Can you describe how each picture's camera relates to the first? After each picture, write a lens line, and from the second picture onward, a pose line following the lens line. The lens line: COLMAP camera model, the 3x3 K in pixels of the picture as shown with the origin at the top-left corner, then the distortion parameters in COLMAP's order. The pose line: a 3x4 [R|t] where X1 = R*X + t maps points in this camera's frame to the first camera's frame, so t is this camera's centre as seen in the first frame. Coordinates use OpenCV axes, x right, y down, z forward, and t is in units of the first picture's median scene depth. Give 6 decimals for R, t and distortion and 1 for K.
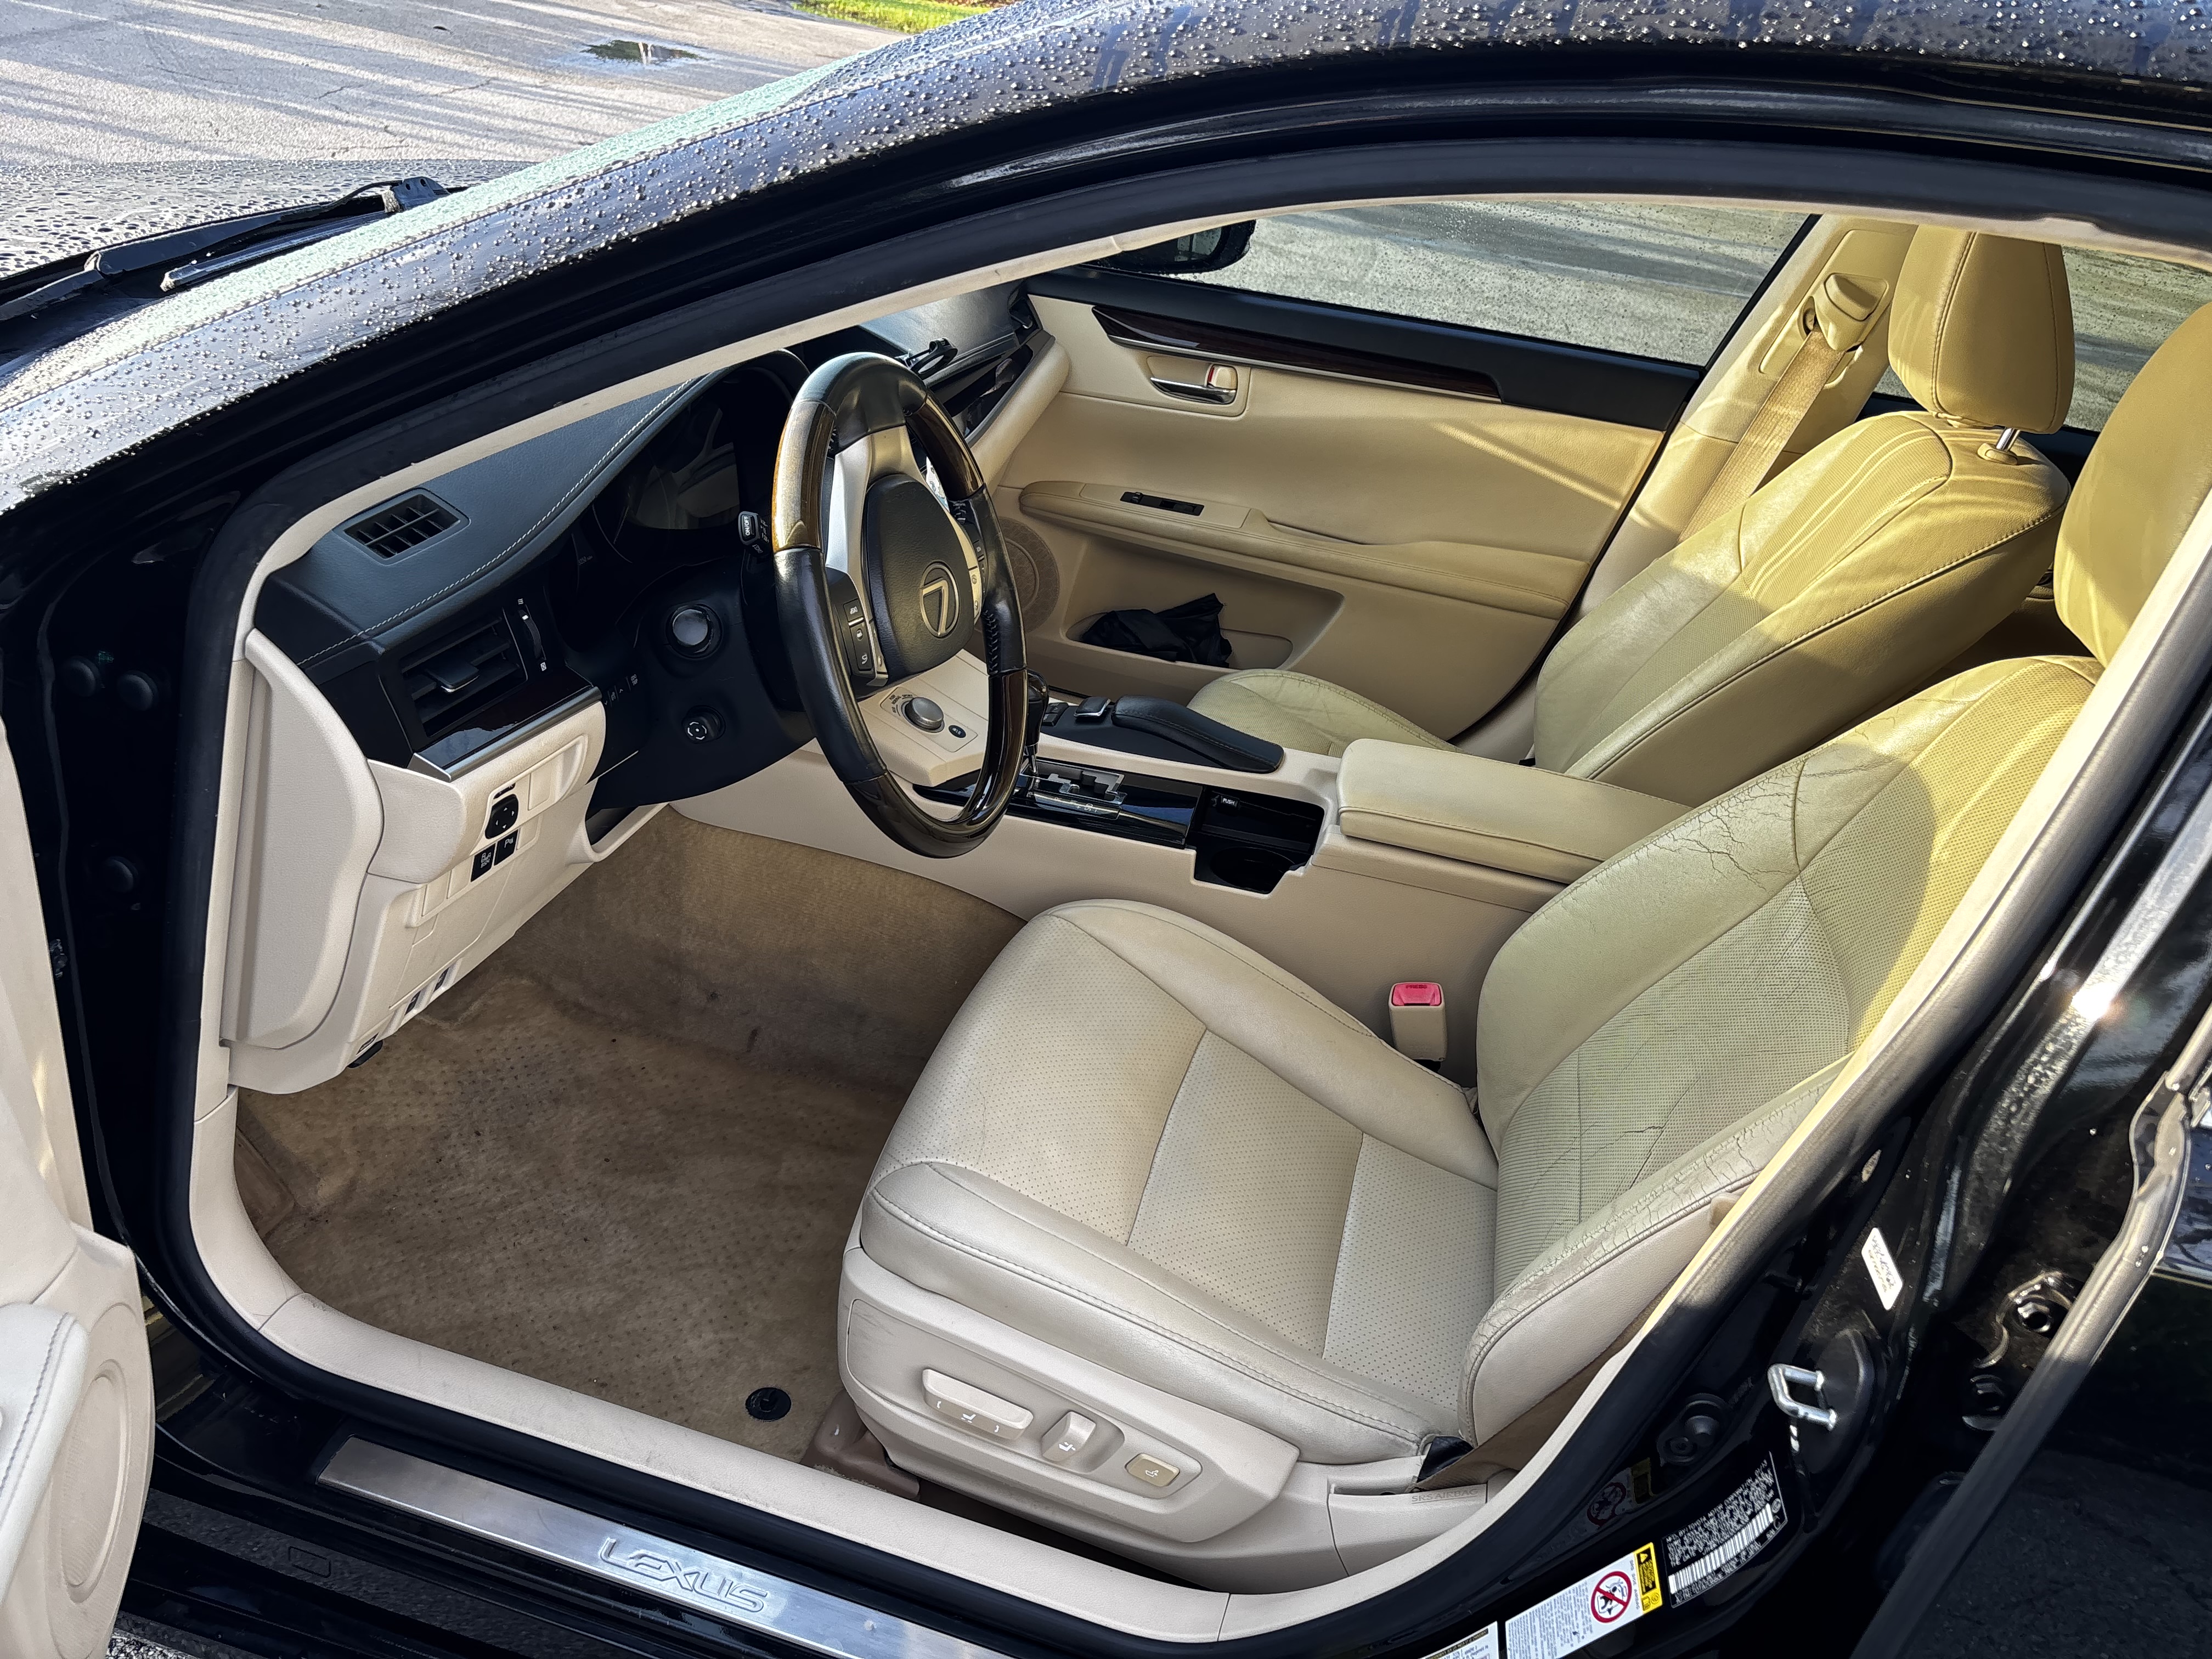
lens RADIAL K [[1658.1, 0, 1079.5], [0, 1658.1, 832.9], [0, 0, 1]] dist [0.061235, -0.064812]
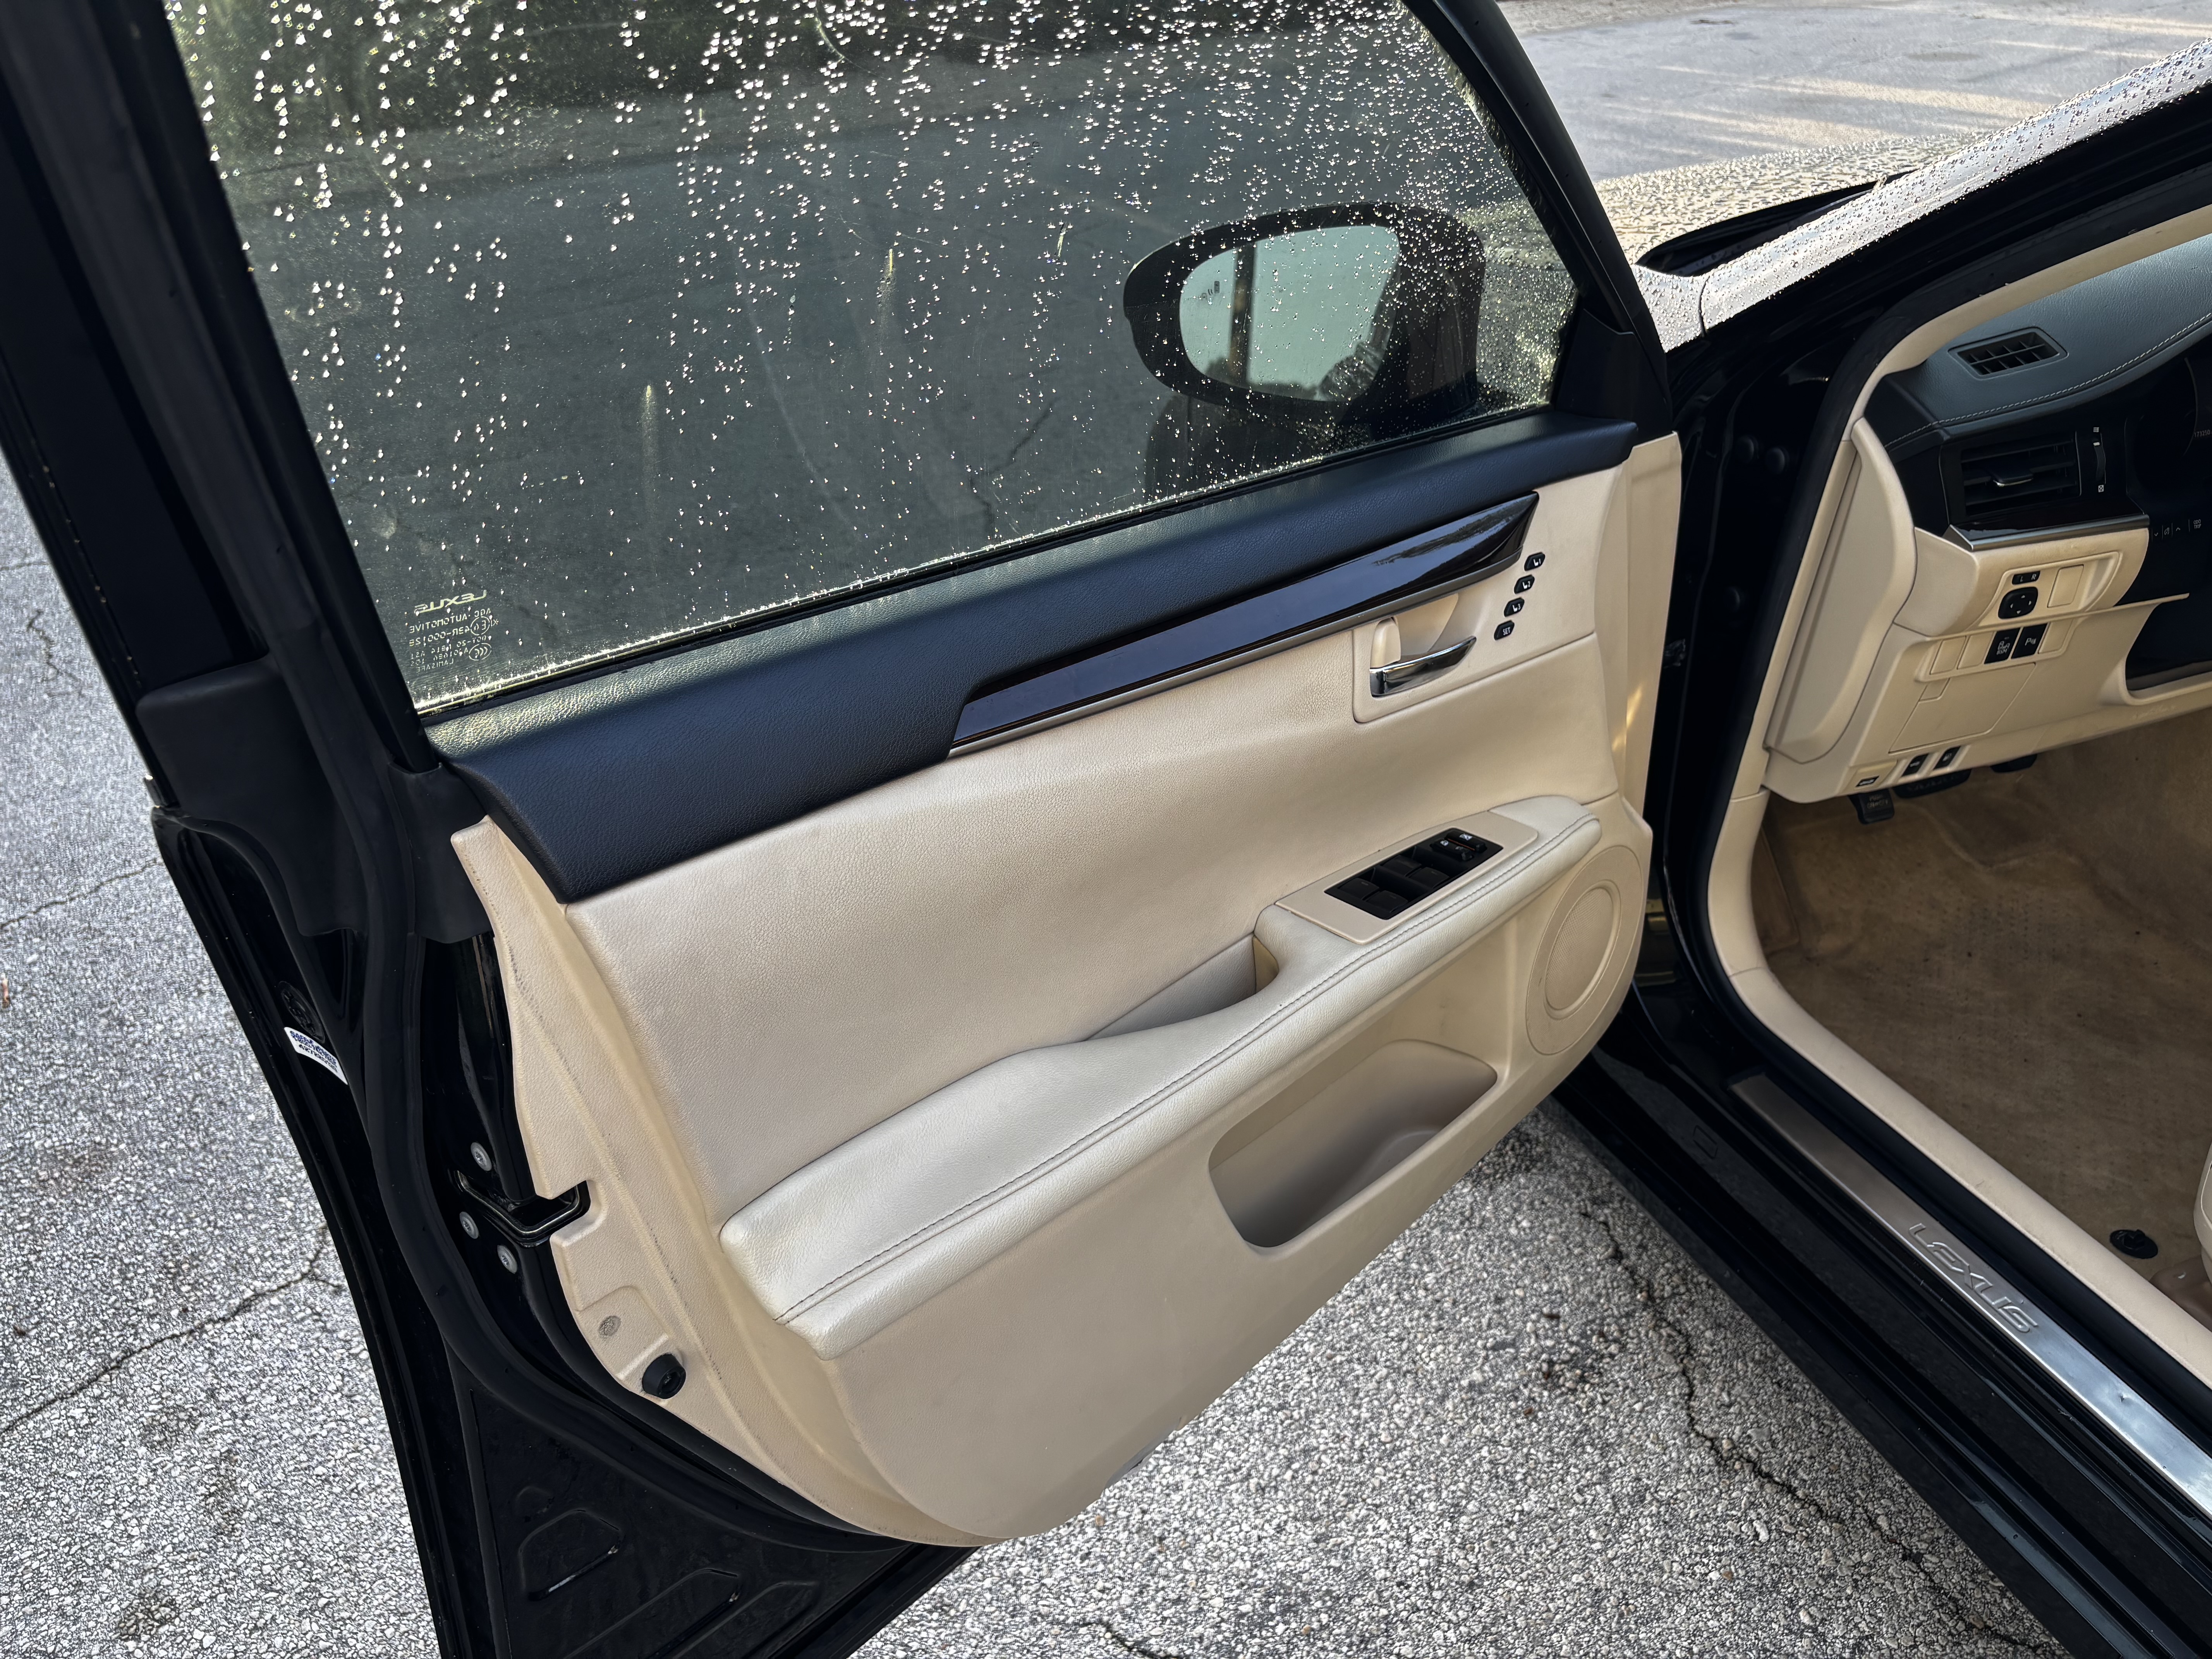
lens RADIAL K [[1658.1, 0, 1079.5], [0, 1658.1, 832.9], [0, 0, 1]] dist [0.061235, -0.064812]
pose [[0.536405, 0.244486, -0.807772, 0.307462], [-0.264775, 0.957549, 0.113993, 0.187678], [0.801351, 0.152732, 0.578368, -0.220253]]
